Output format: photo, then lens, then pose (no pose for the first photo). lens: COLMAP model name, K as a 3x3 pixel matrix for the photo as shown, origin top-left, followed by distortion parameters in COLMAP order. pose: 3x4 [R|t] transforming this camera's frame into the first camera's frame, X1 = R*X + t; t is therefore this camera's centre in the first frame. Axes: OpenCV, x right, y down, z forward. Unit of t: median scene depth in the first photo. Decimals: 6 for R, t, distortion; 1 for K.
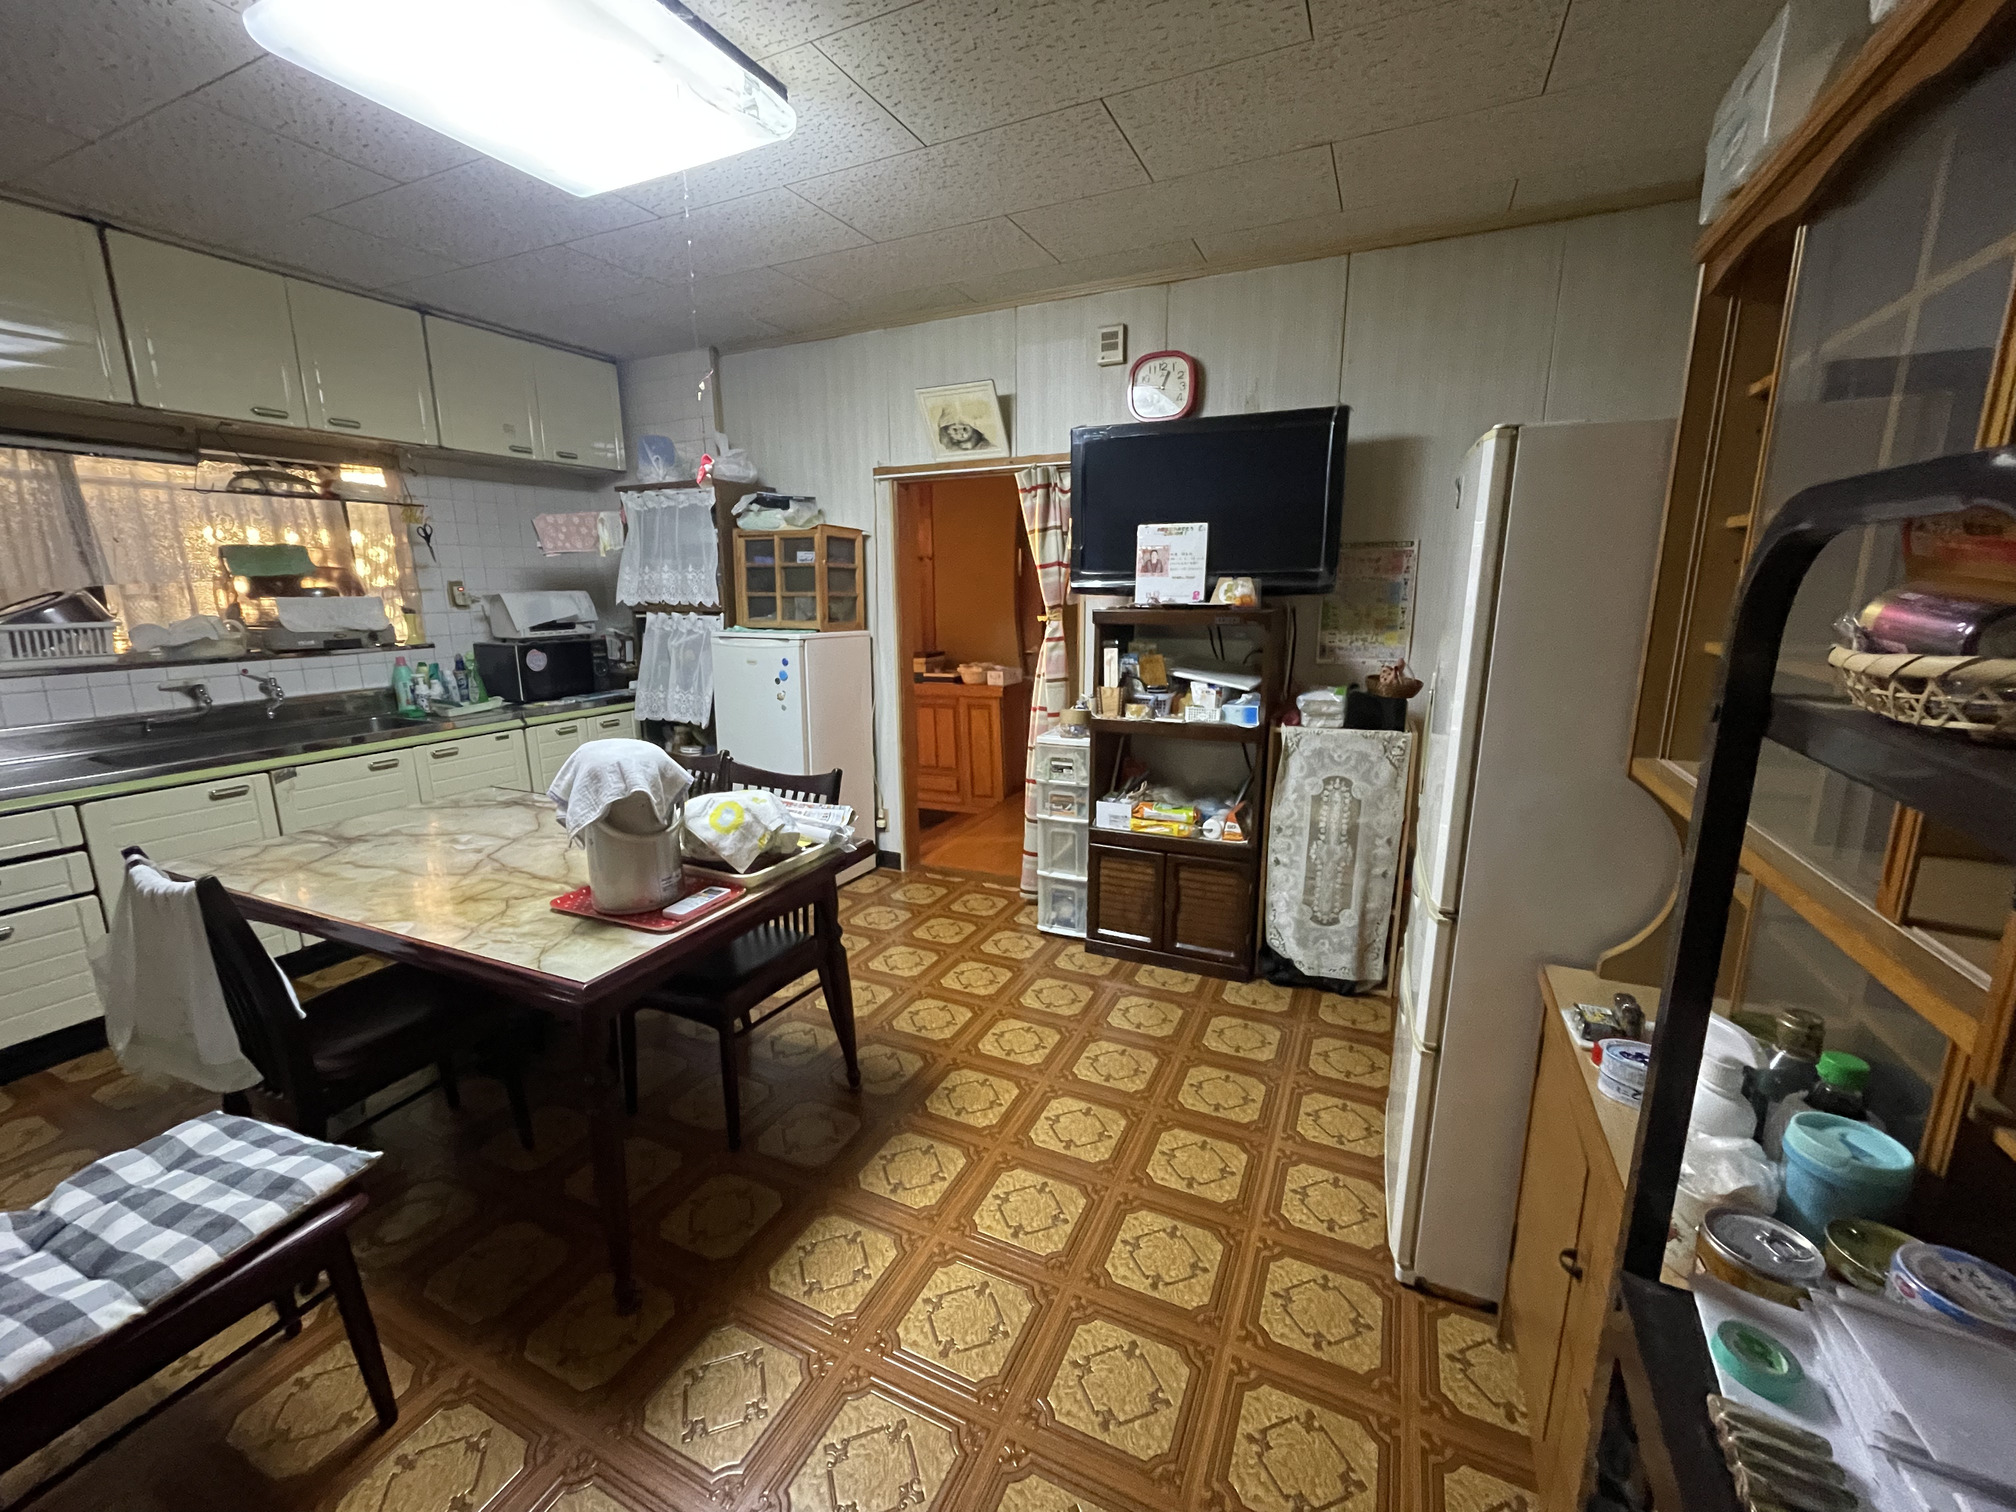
lens RADIAL K [[812.5, 0, 1009.0], [0, 812.5, 750.8], [0, 0, 1]] dist [-0.000234, -0.000225]
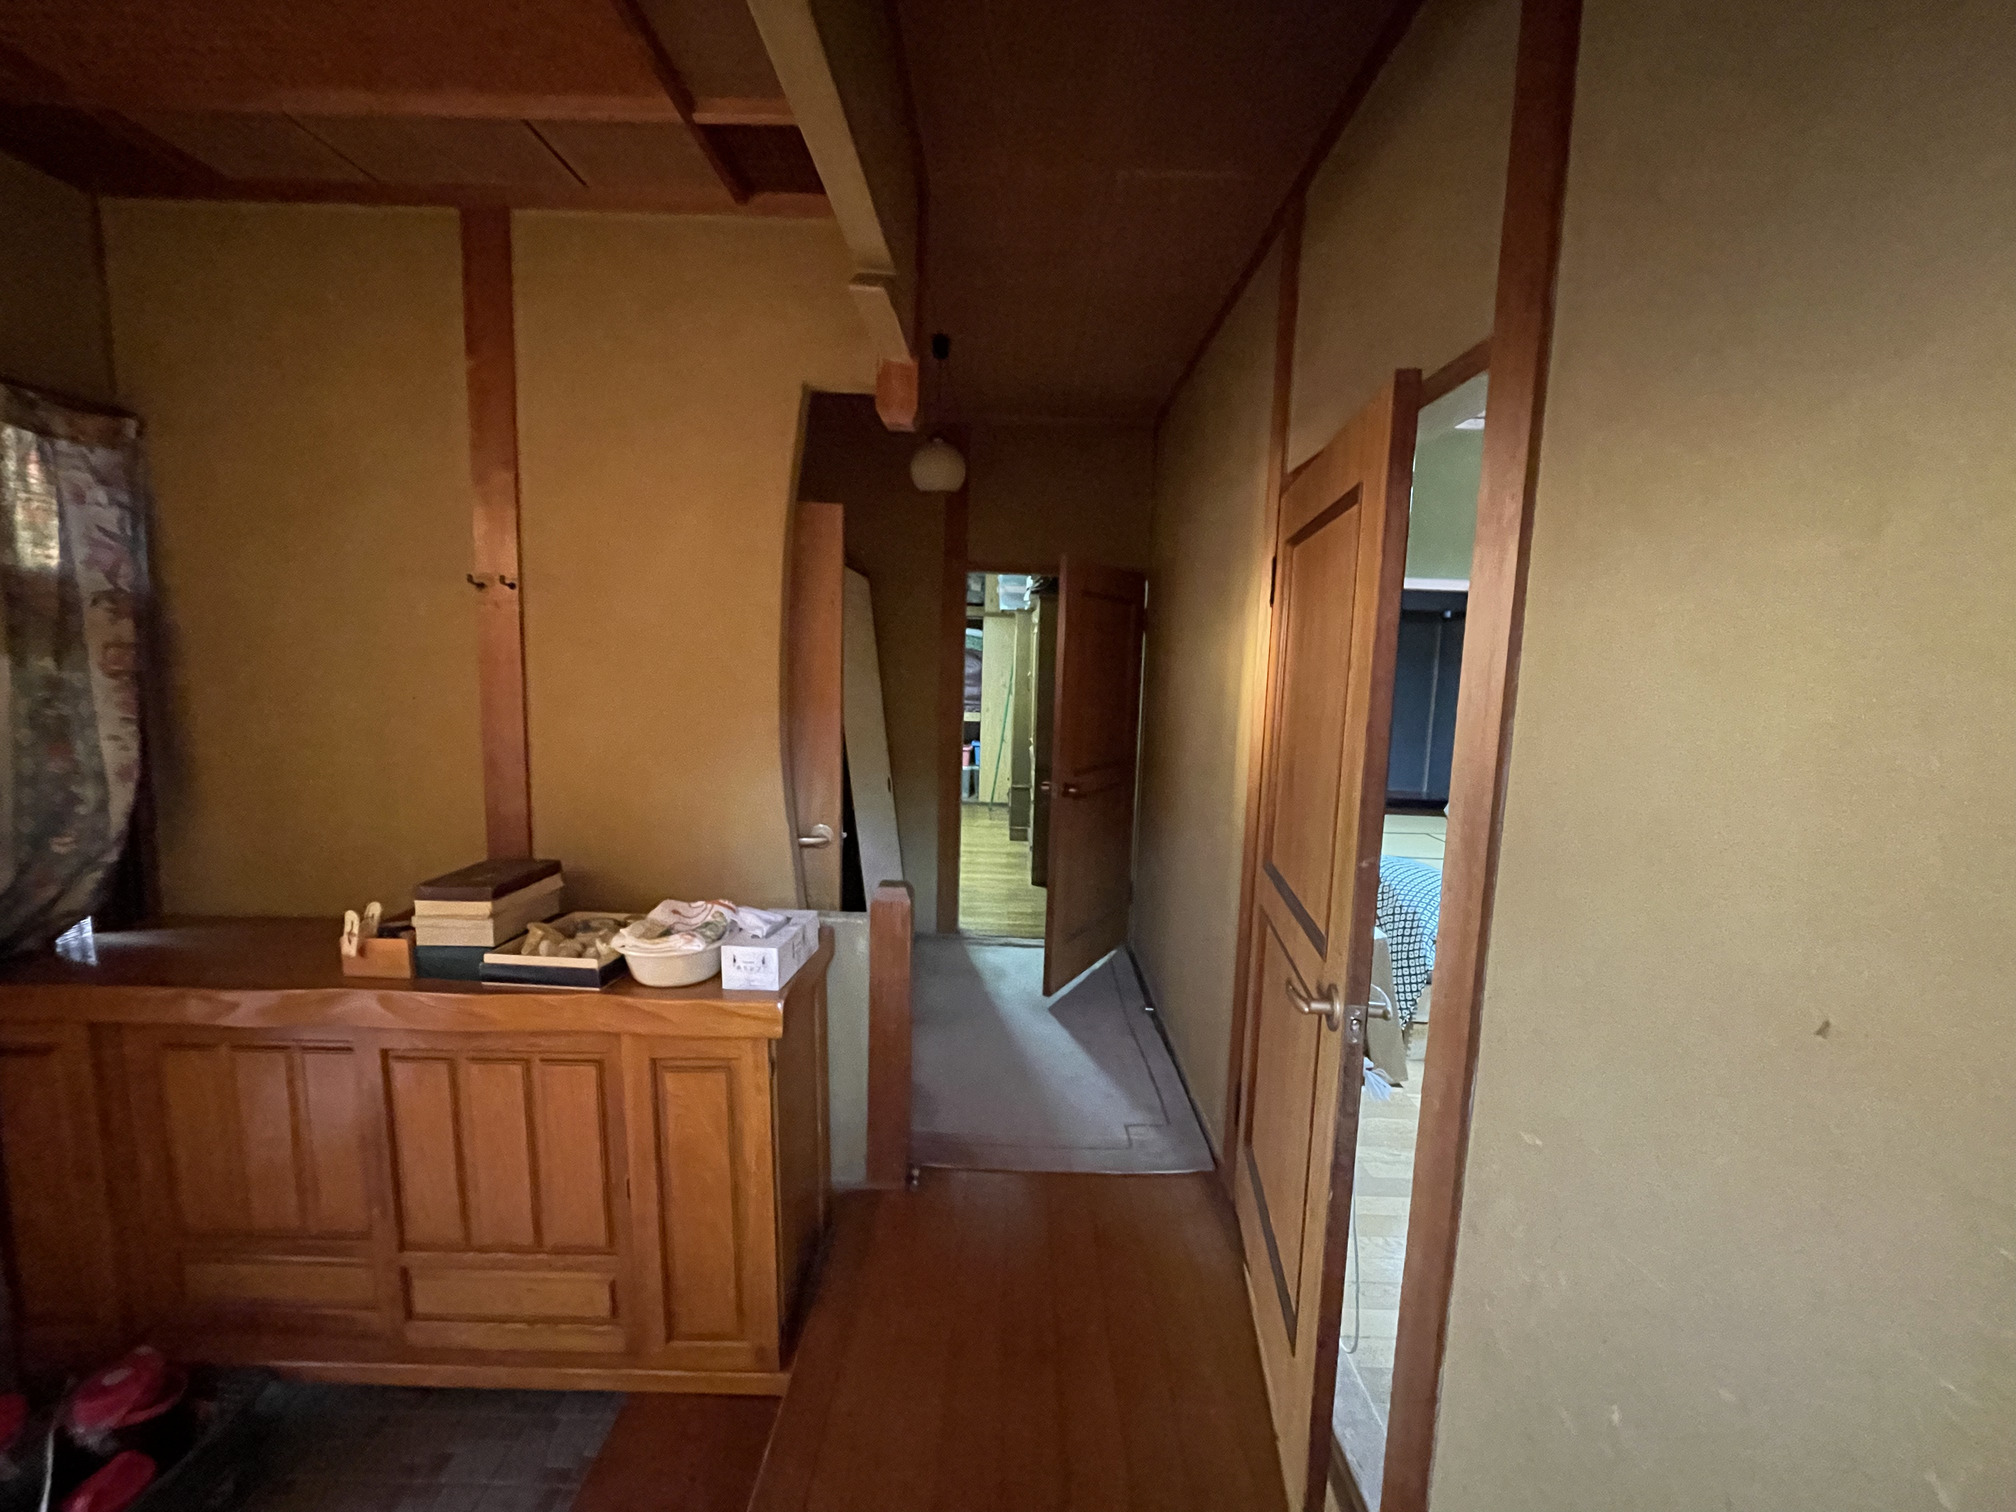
lens RADIAL K [[812.5, 0, 1007.7], [0, 812.5, 755.5], [0, 0, 1]] dist [-0.000234, -0.000225]
pose [[0.908558, -0.018625, 0.417343, -0.054725], [0.055049, 0.995632, -0.075408, -0.137137], [-0.414115, 0.091487, 0.905615, 0.664627]]
